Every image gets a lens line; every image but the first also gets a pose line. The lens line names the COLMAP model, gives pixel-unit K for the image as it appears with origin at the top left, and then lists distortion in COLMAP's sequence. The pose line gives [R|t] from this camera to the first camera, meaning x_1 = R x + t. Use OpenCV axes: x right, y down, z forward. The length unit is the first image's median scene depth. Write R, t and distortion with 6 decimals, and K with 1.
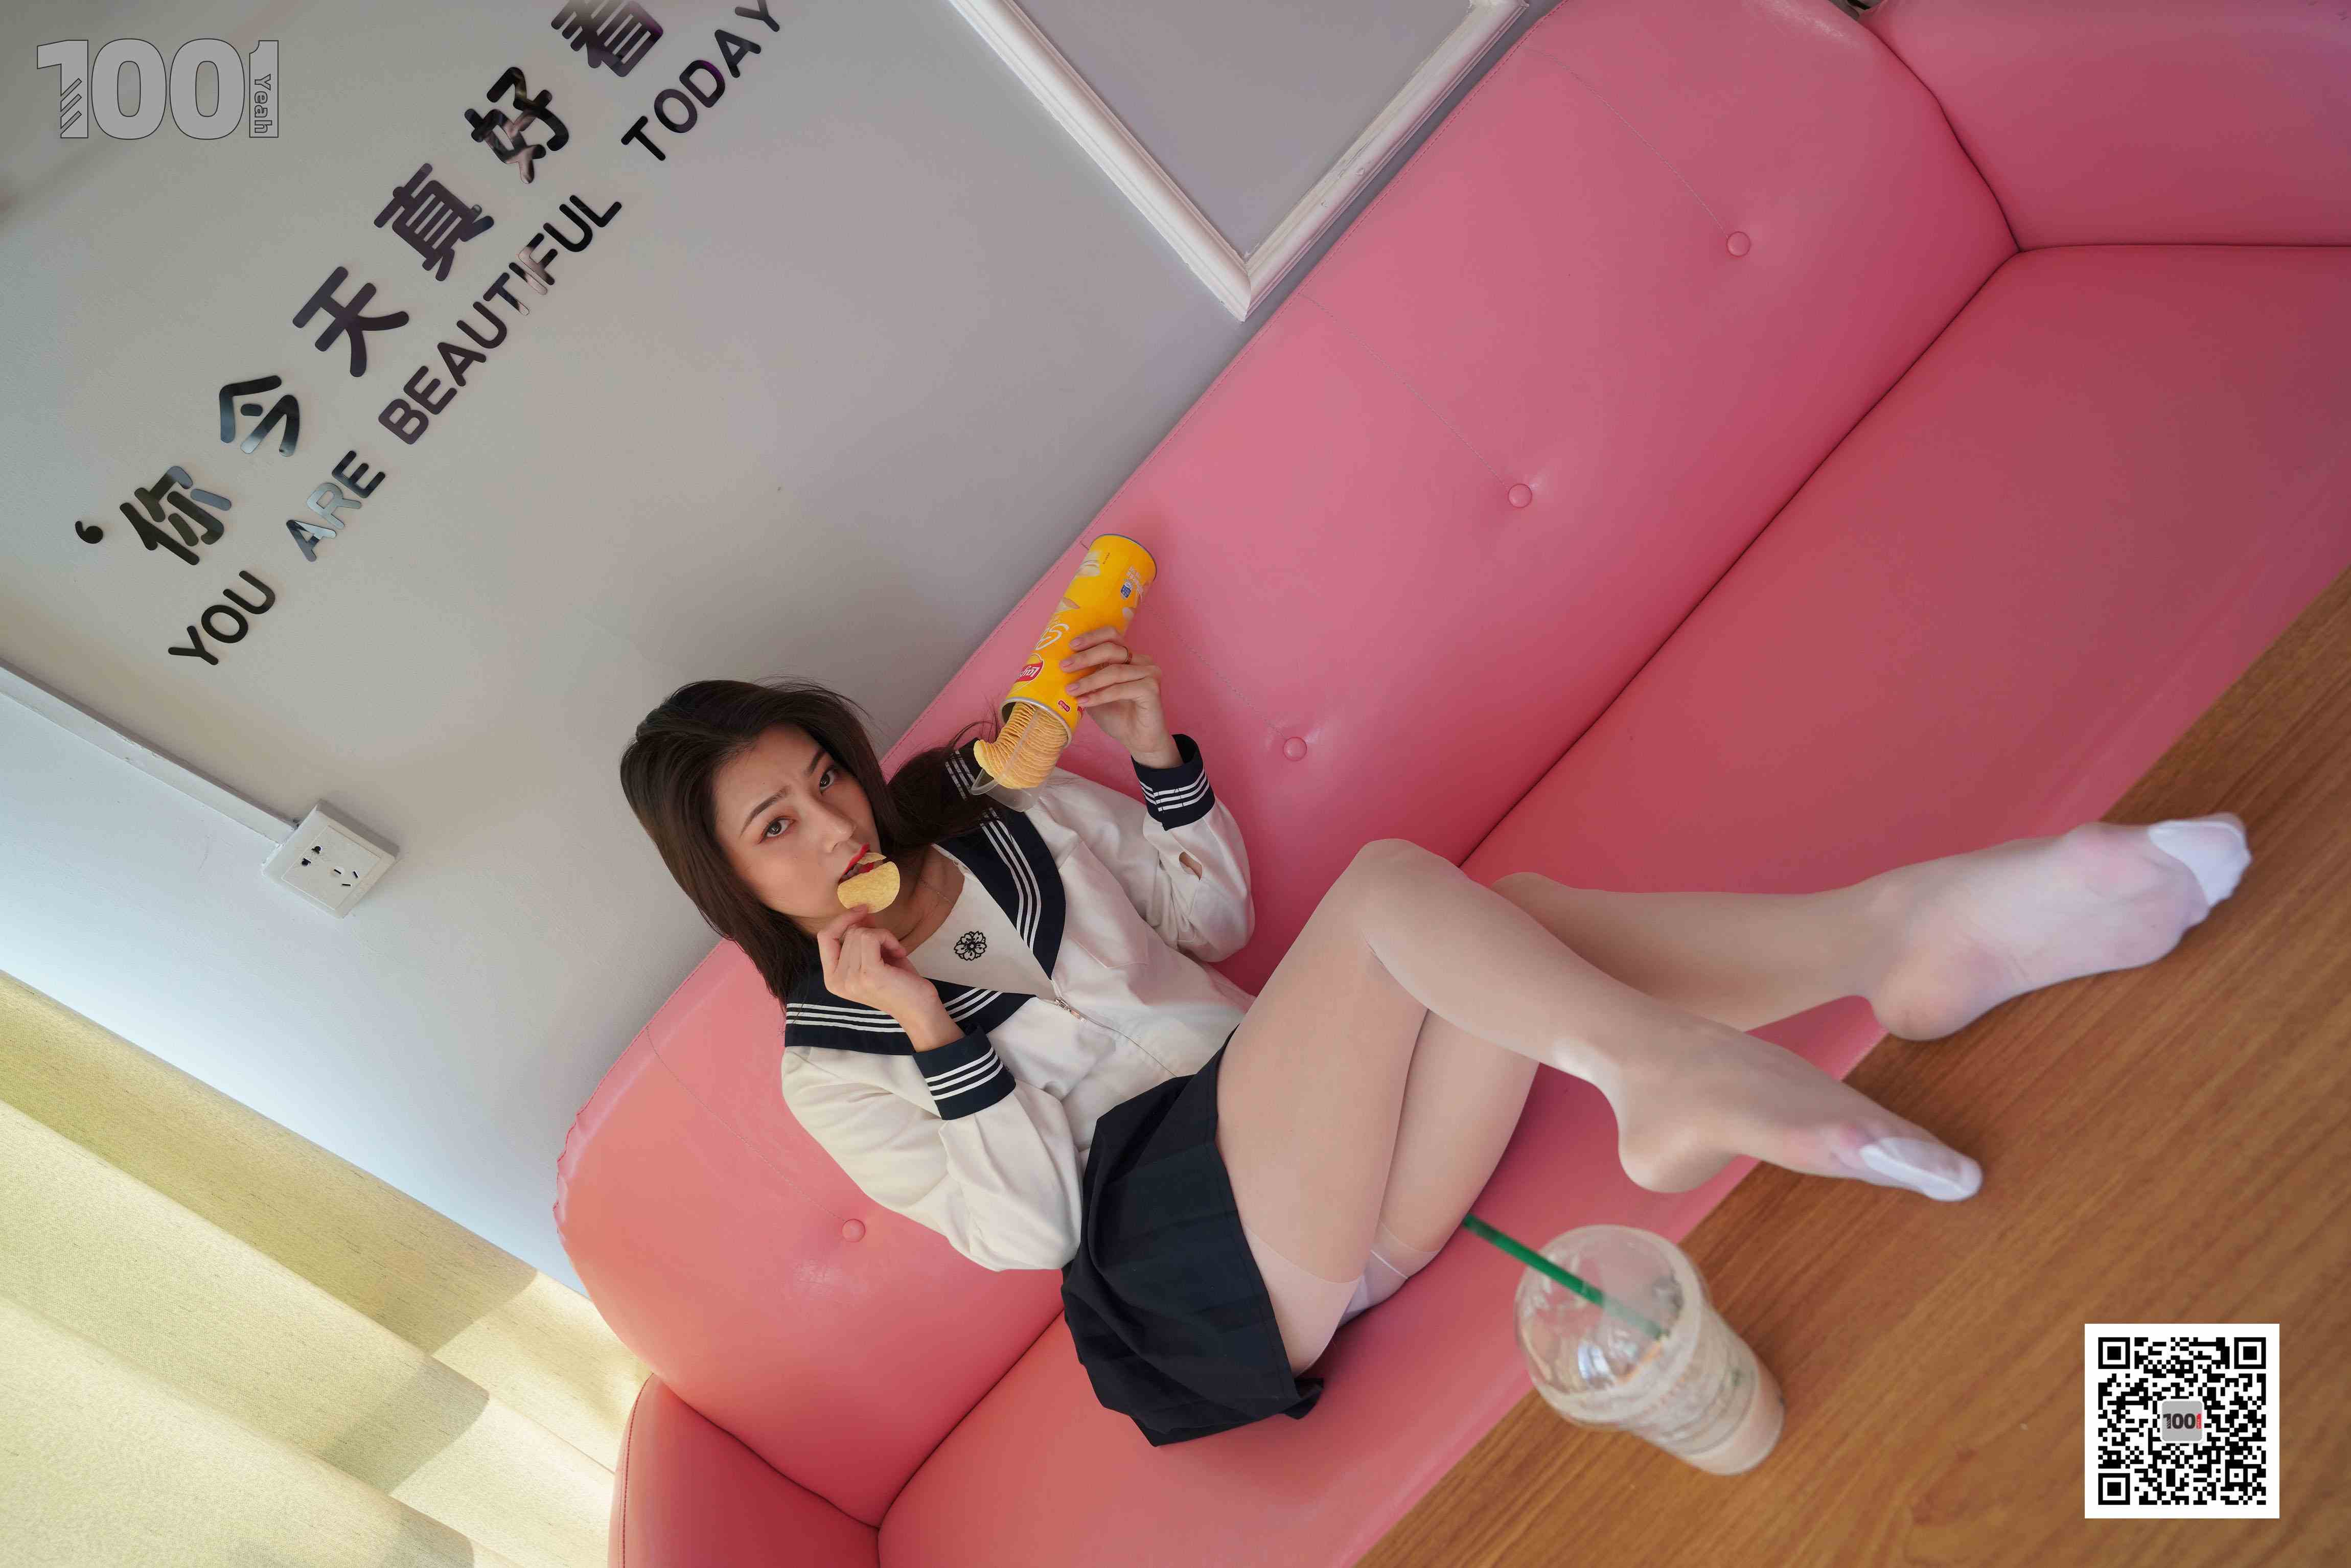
lens RADIAL K [[1607.5, 0, 1162.5], [0, 1607.5, 787.5], [0, 0, 1]] dist [-0.024035, 0.014417]
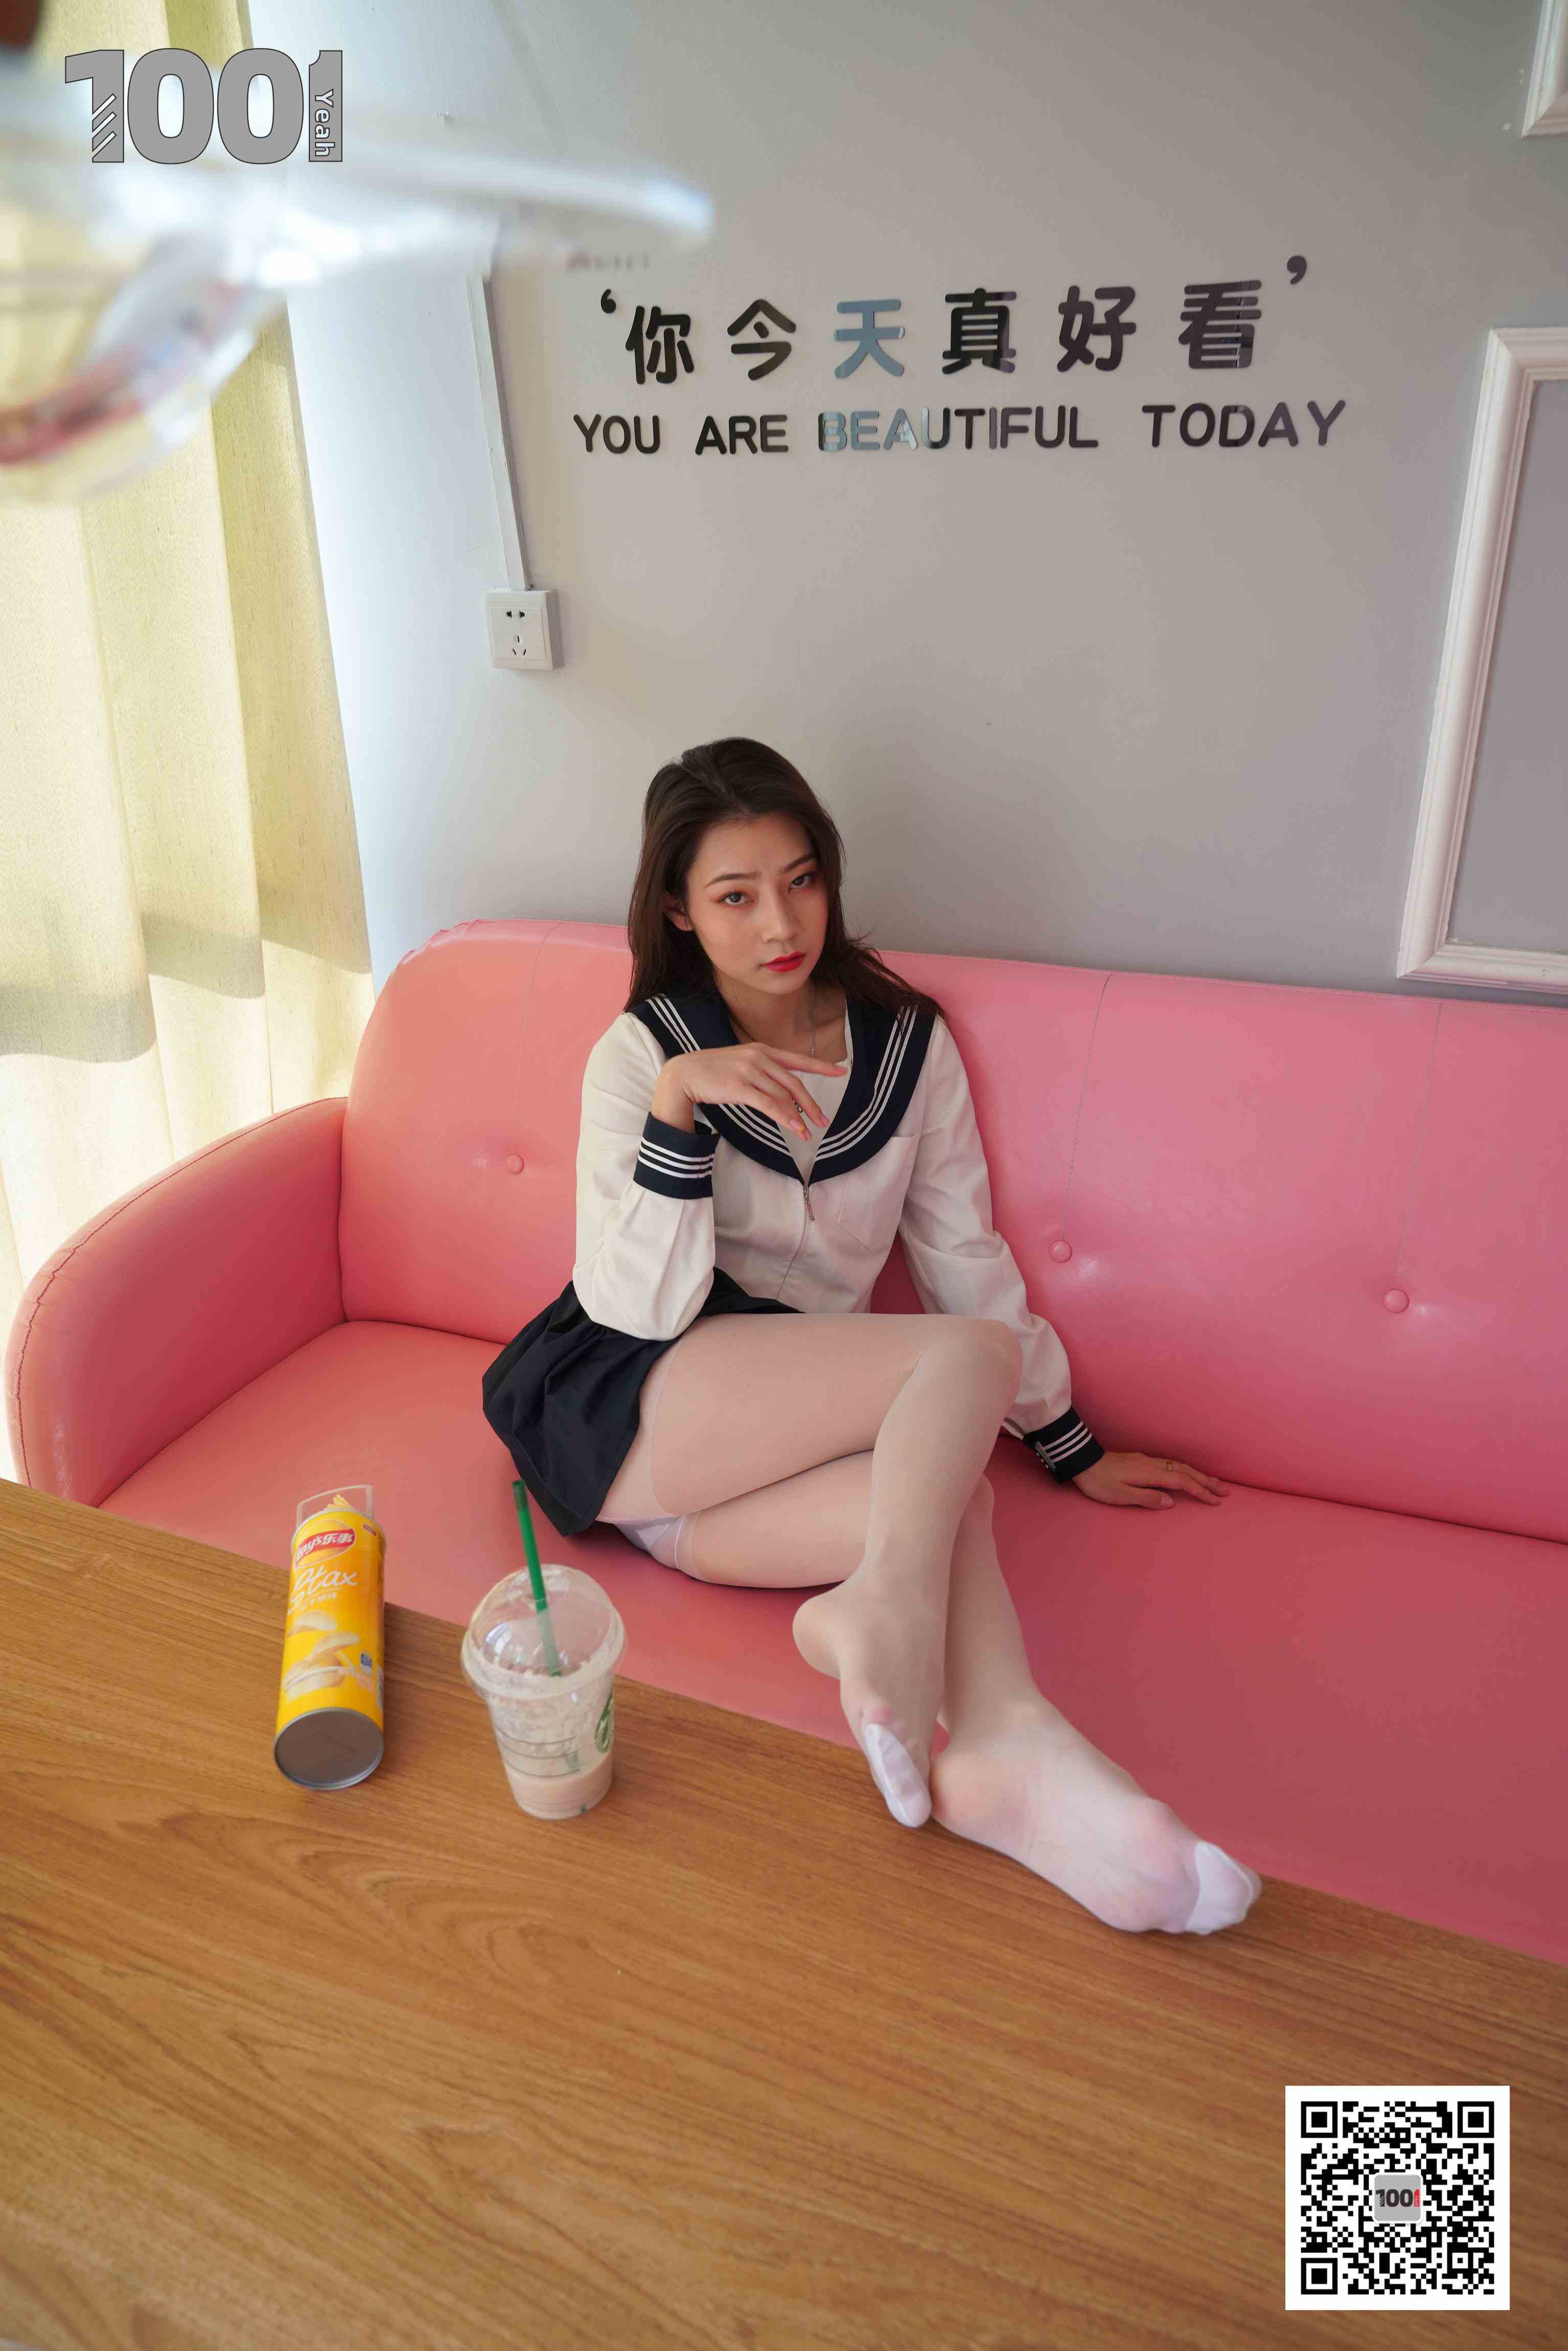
lens RADIAL K [[1607.5, 0, 770.7], [0, 1607.5, 1185.8], [0, 0, 1]] dist [-0.024035, 0.014417]
pose [[0.519254, 0.828794, -0.208508, 0.195366], [-0.796460, 0.557759, 0.233573, -0.167531], [0.309881, 0.044784, 0.949720, -0.078172]]
